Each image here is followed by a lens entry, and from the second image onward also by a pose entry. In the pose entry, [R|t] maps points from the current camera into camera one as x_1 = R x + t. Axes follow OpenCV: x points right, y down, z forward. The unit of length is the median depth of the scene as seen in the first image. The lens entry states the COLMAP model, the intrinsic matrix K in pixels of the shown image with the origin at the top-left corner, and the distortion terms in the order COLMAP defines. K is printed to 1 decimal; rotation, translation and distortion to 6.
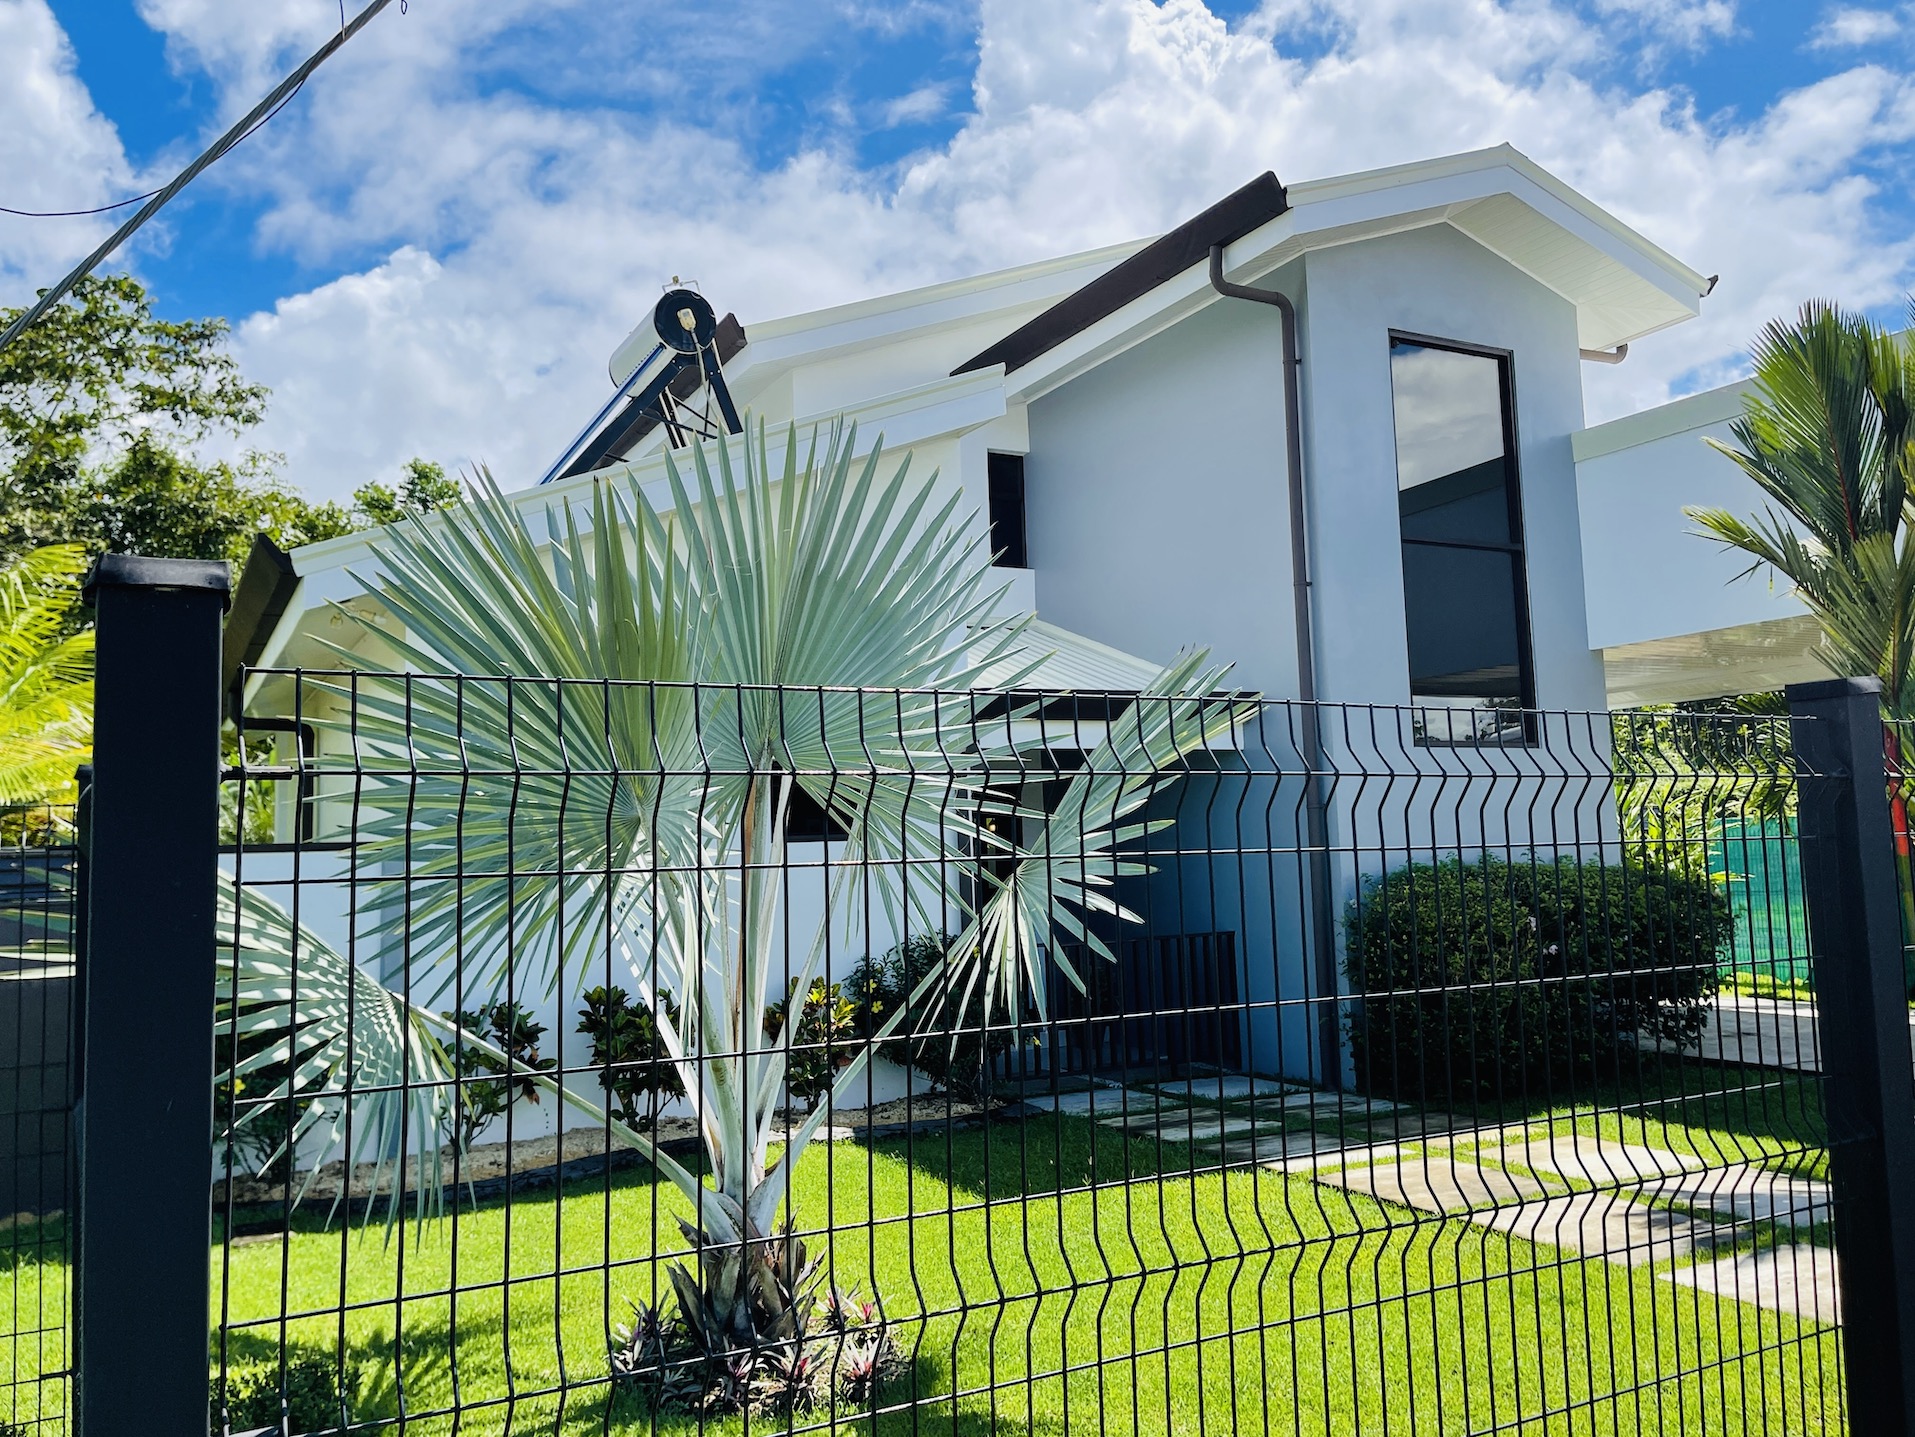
lens RADIAL K [[1527.2, 0, 961.2], [0, 1527.2, 720.0], [0, 0, 1]] dist [0.035604, 0.002755]
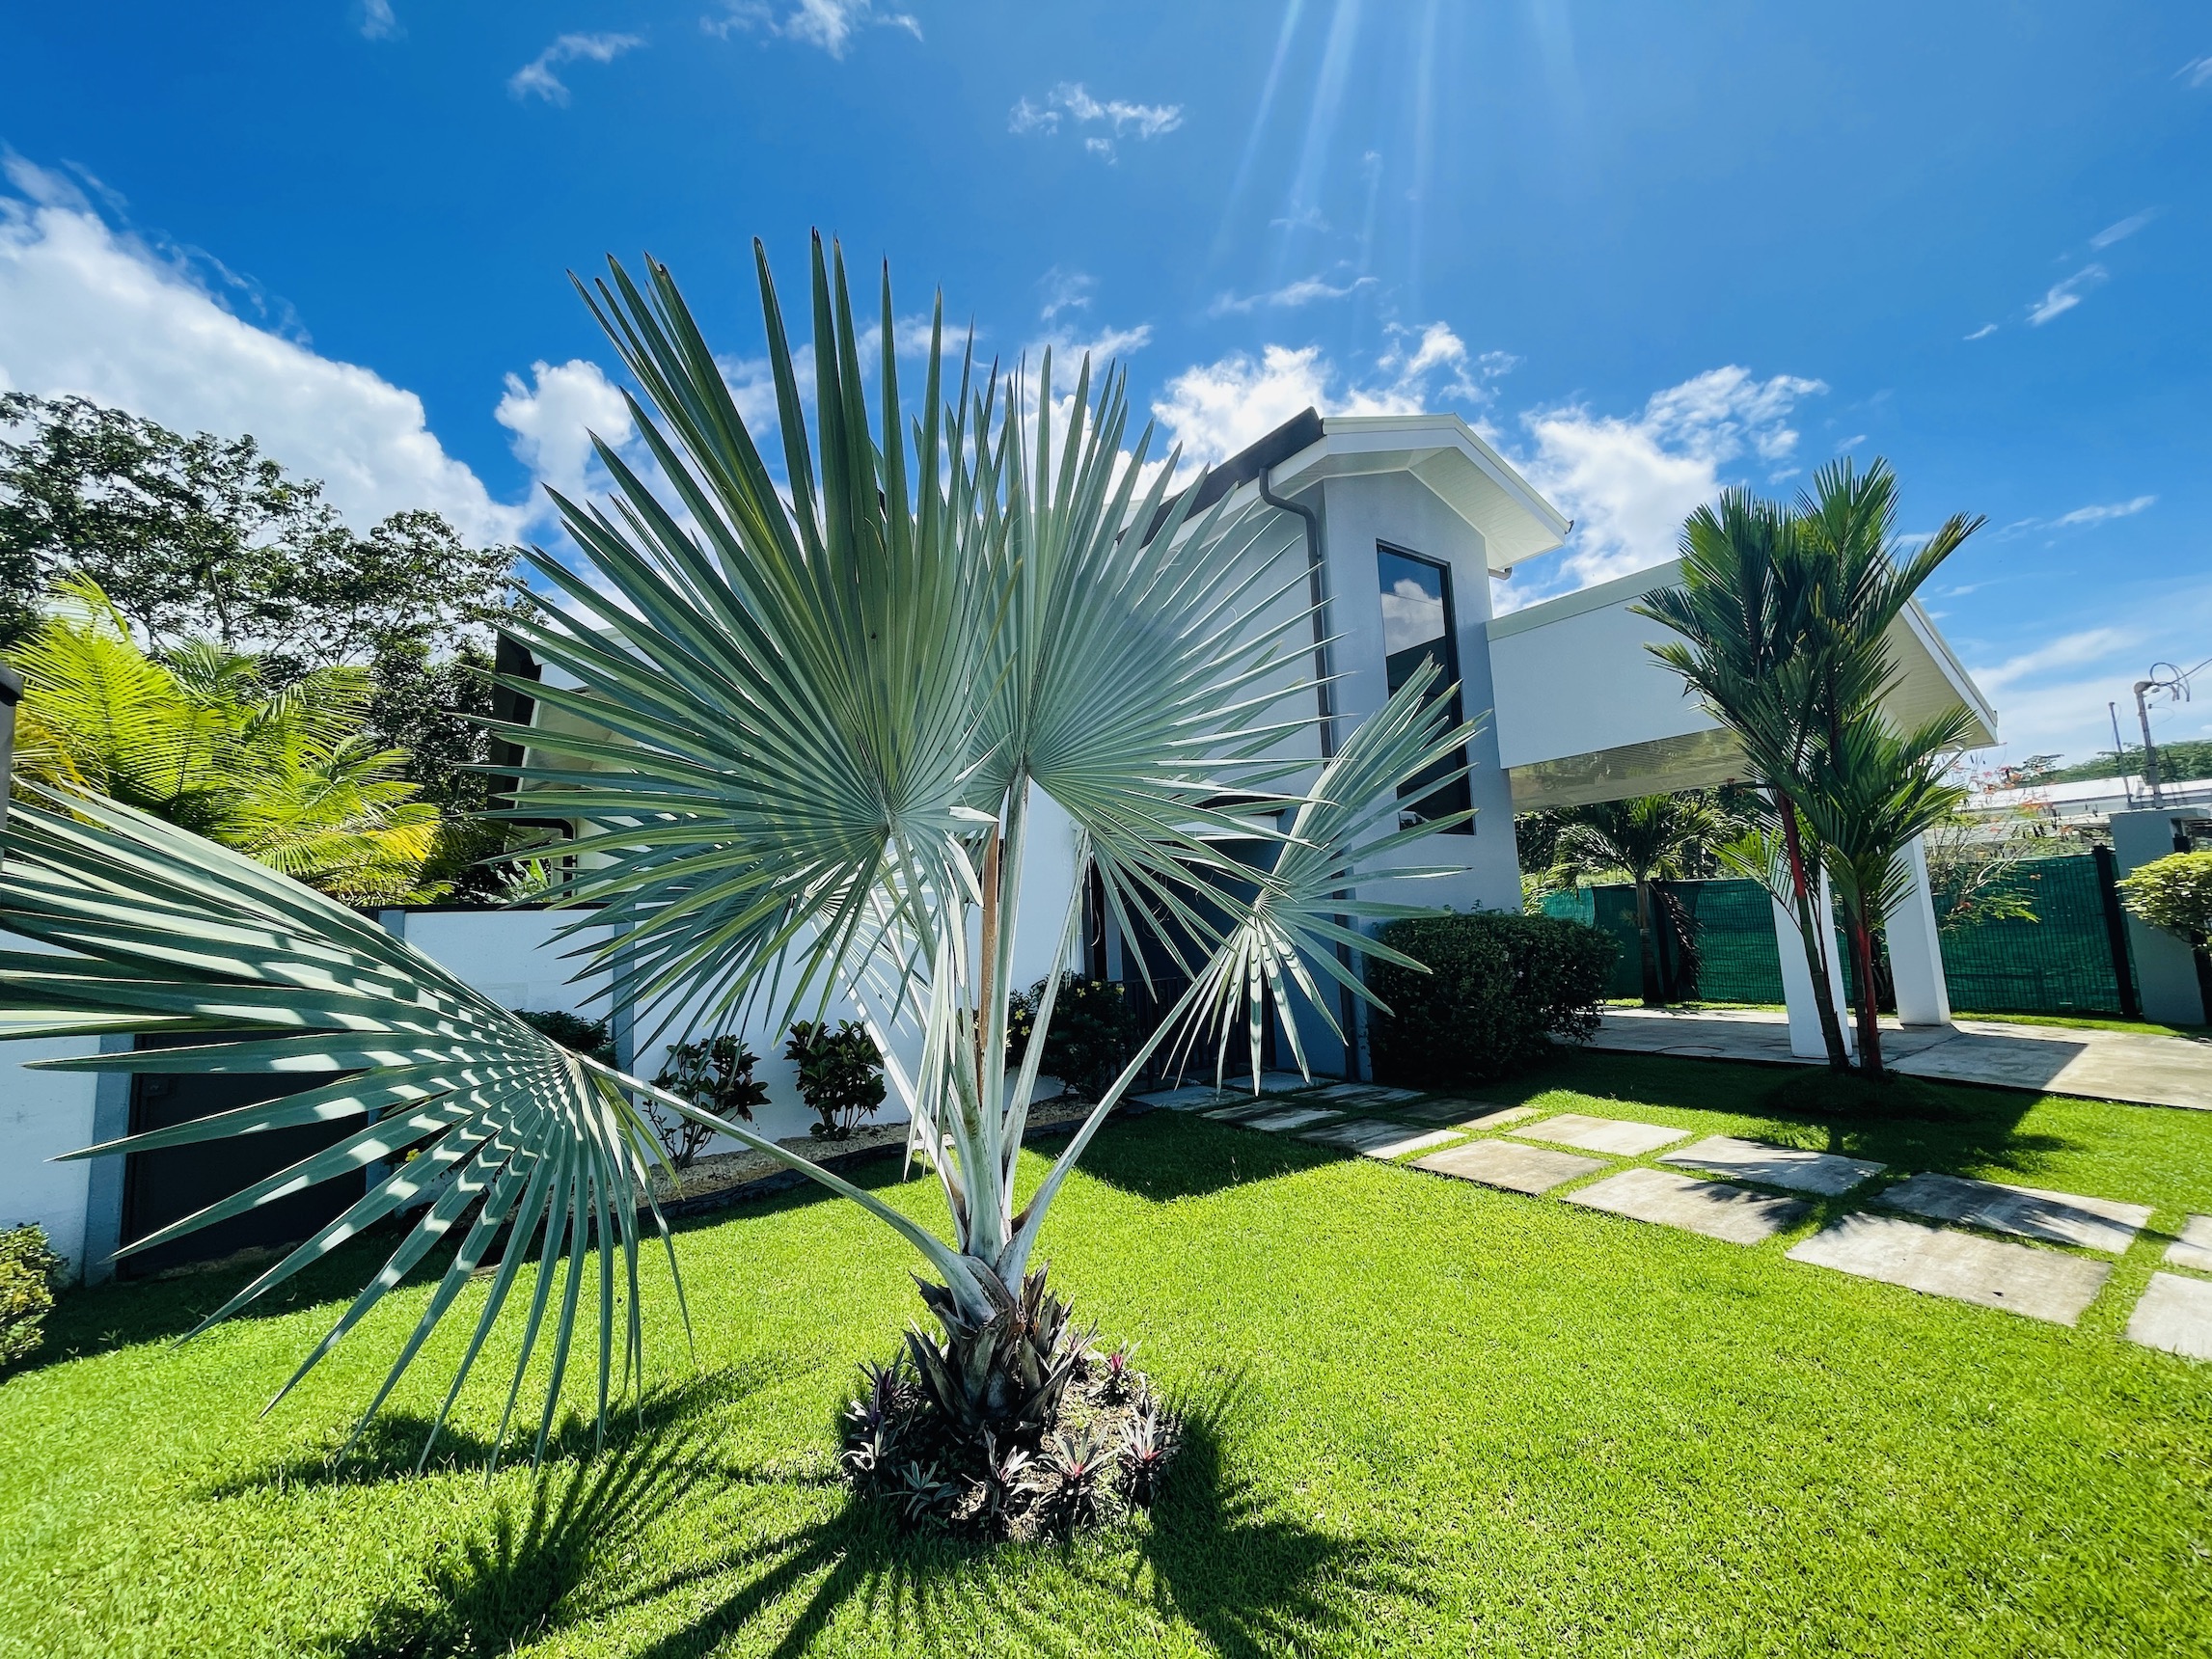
lens RADIAL K [[893.4, 0, 1111.6], [0, 893.4, 834.9], [0, 0, 1]] dist [-0.000316, 0.000160]
pose [[0.992772, -0.001163, 0.120006, -0.075880], [0.003392, 0.999825, -0.018370, 0.039095], [-0.119964, 0.018645, 0.992603, 0.256359]]
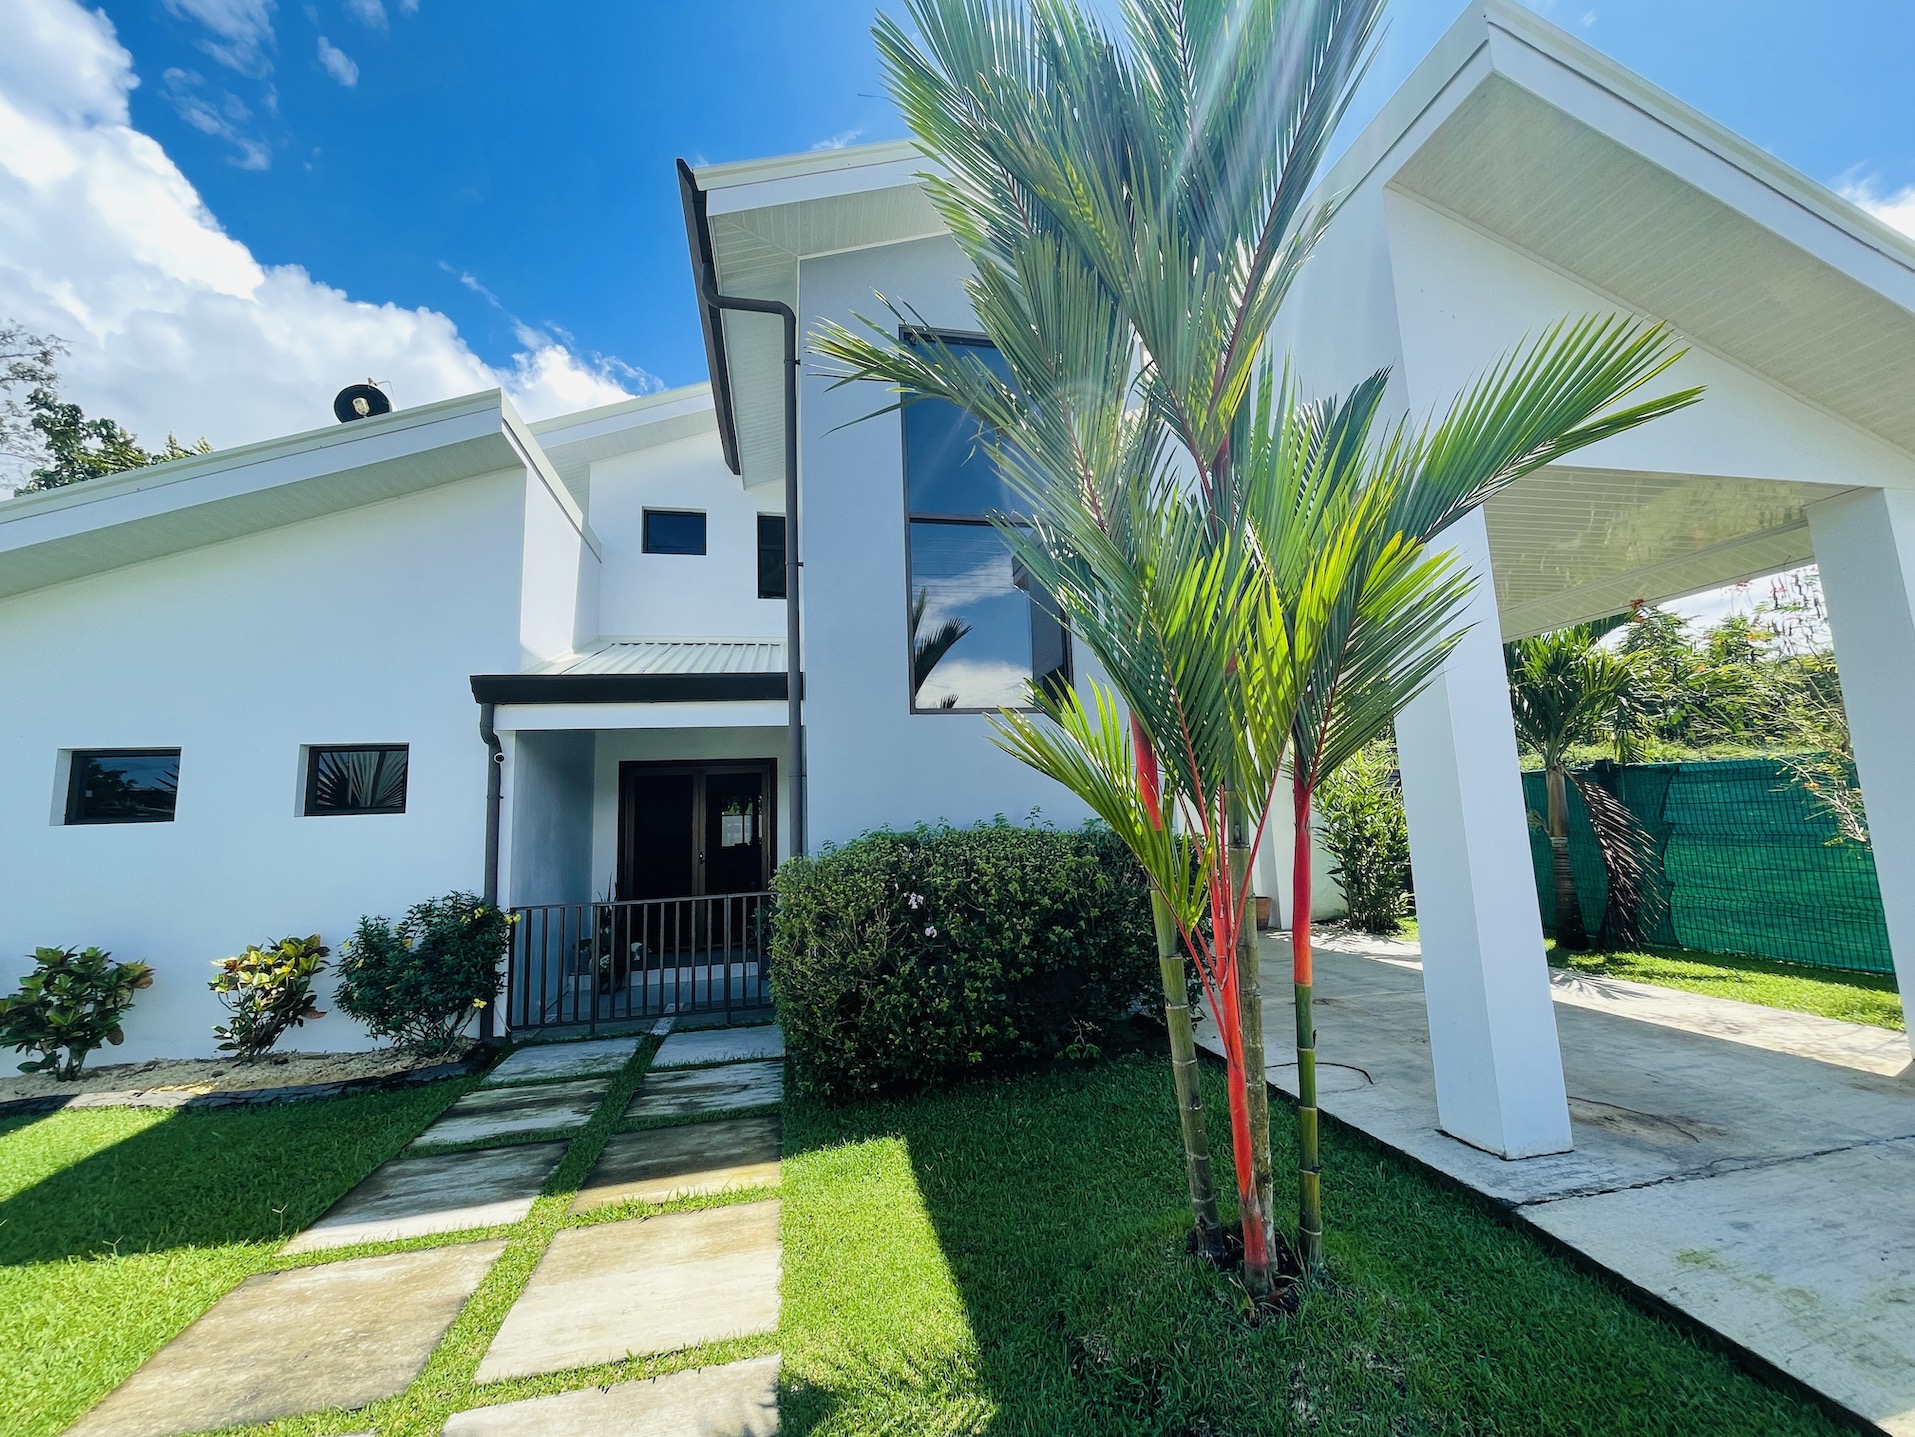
lens RADIAL K [[773.5, 0, 956.7], [0, 773.5, 717.8], [0, 0, 1]] dist [-0.000316, 0.000160]
pose [[0.962607, -0.039896, -0.267949, 0.537434], [0.034175, 0.999078, -0.025980, 0.040182], [0.268739, 0.015852, 0.963083, 0.591979]]
